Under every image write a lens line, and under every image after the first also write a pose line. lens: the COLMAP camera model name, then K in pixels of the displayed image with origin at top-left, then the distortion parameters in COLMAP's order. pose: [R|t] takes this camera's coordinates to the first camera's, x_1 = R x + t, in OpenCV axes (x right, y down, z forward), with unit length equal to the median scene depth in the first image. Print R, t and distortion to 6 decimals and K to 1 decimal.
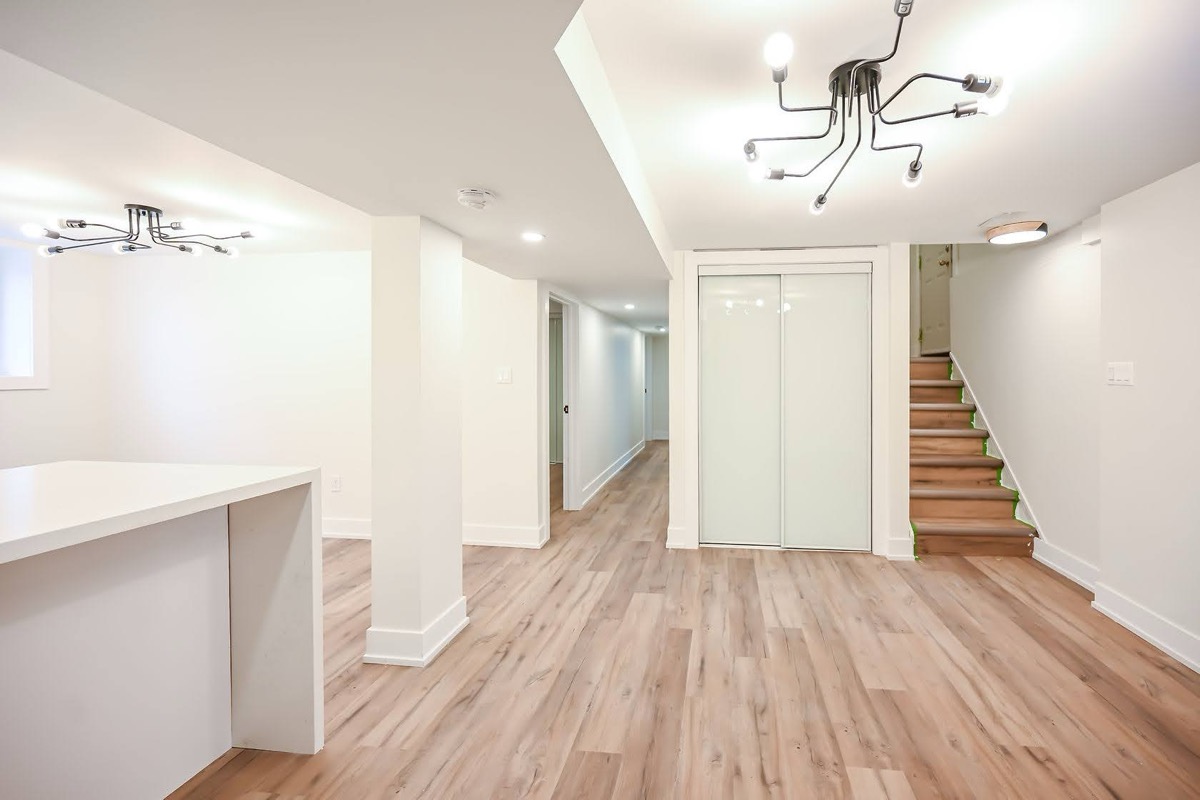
lens RADIAL K [[527.0, 0, 666.6], [0, 527.0, 376.9], [0, 0, 1]] dist [0.000084, -0.000038]
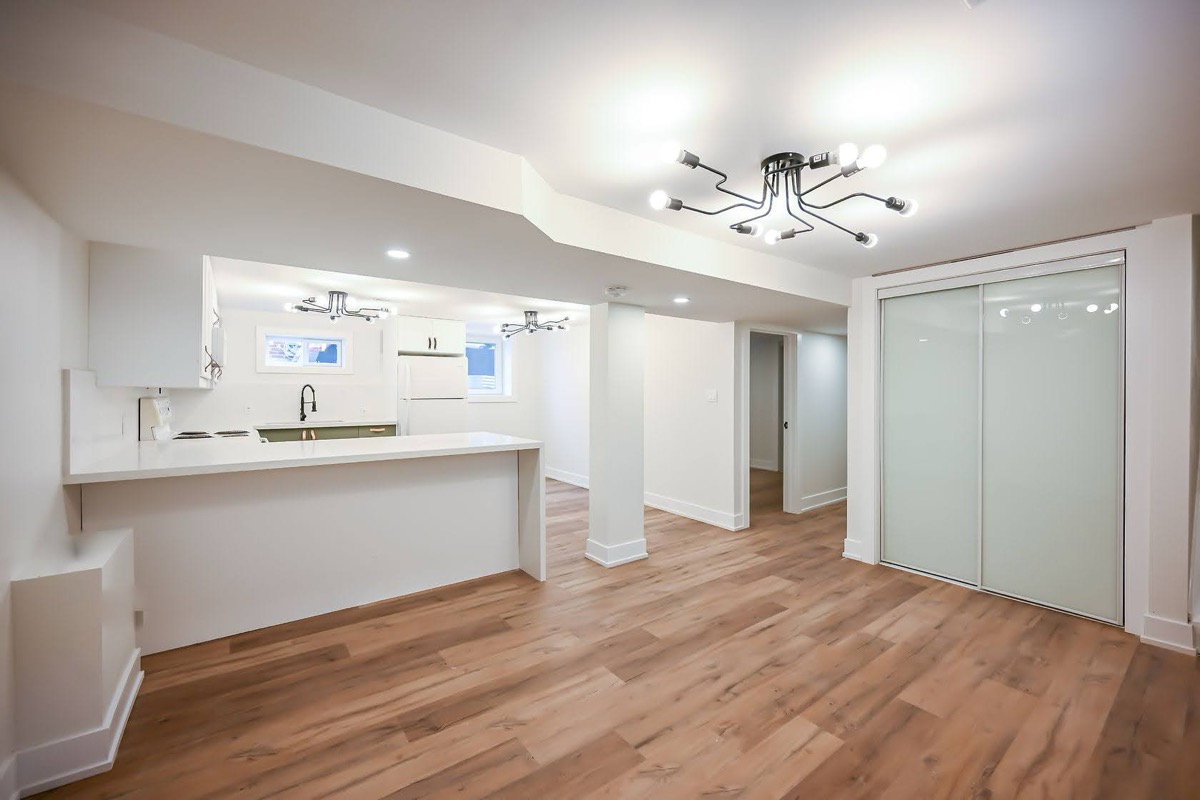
lens RADIAL K [[477.7, 0, 572.2], [0, 477.7, 395.7], [0, 0, 1]] dist [-0.000392, -0.000051]
pose [[0.658588, 0.002460, -0.752500, 0.617539], [-0.003738, 0.999993, -0.000003, -0.003834], [0.752495, 0.002814, 0.658592, -0.100527]]
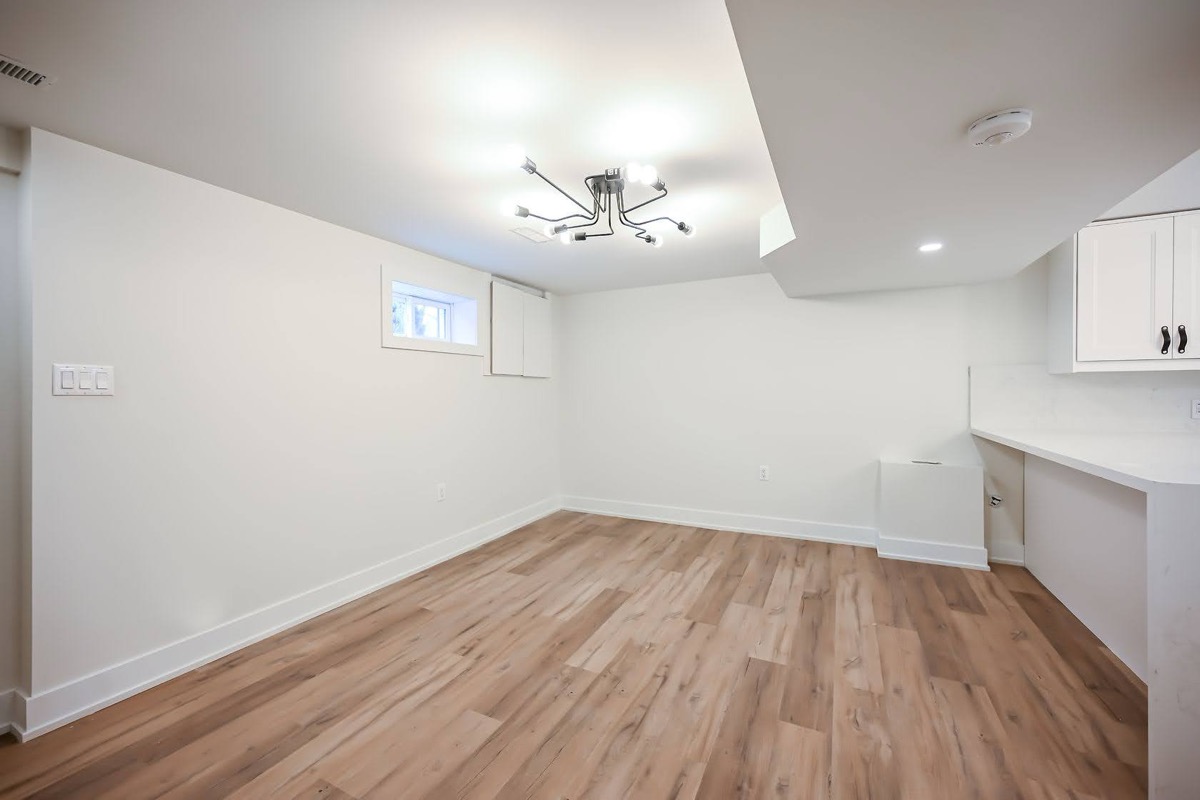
lens RADIAL K [[493.4, 0, 596.1], [0, 493.4, 390.9], [0, 0, 1]] dist [0.000756, -0.000034]
pose [[-0.937890, 0.003724, 0.346913, -0.066177], [0.006063, 0.999966, 0.005658, 0.011780], [-0.346880, 0.007410, -0.937880, 1.615666]]
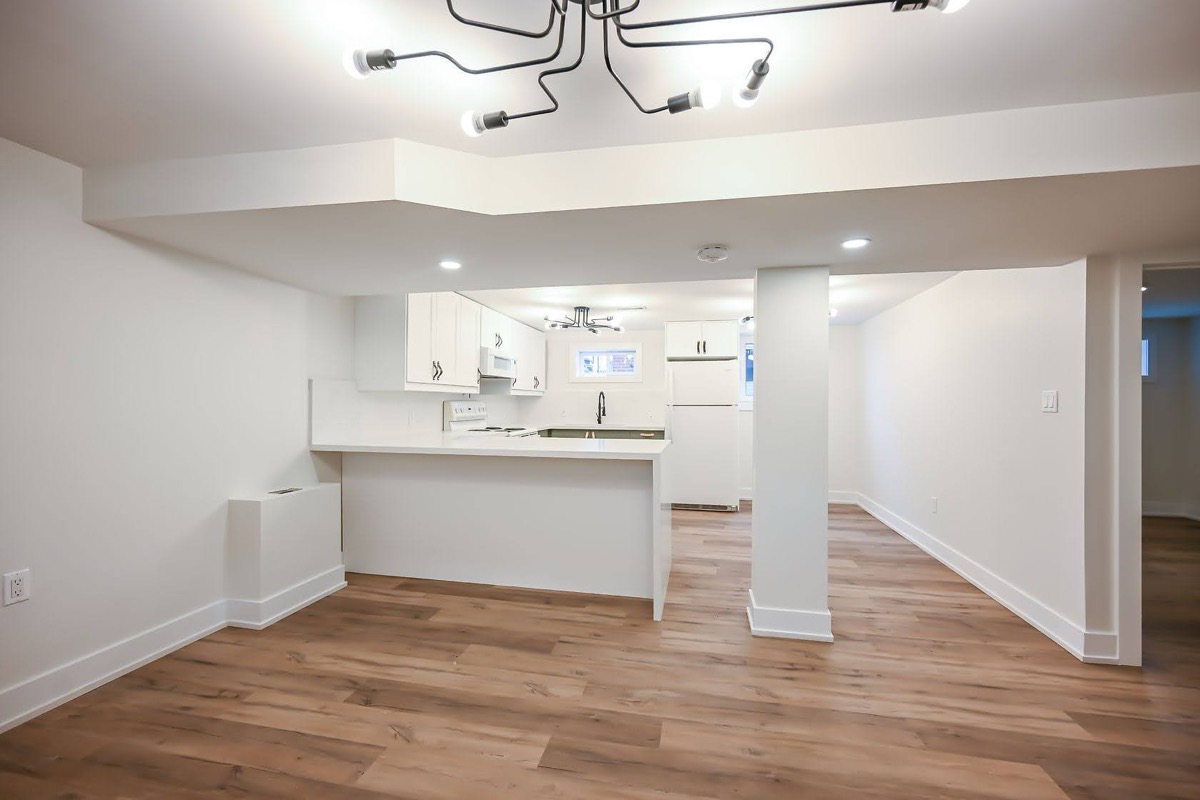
lens RADIAL K [[483.2, 0, 603.7], [0, 483.2, 398.2], [0, 0, 1]] dist [-0.000316, -0.000264]
pose [[-0.085997, -0.011876, -0.996225, 0.700447], [-0.012101, 0.999868, -0.010875, 0.012393], [0.996222, 0.011120, -0.086129, 0.740634]]
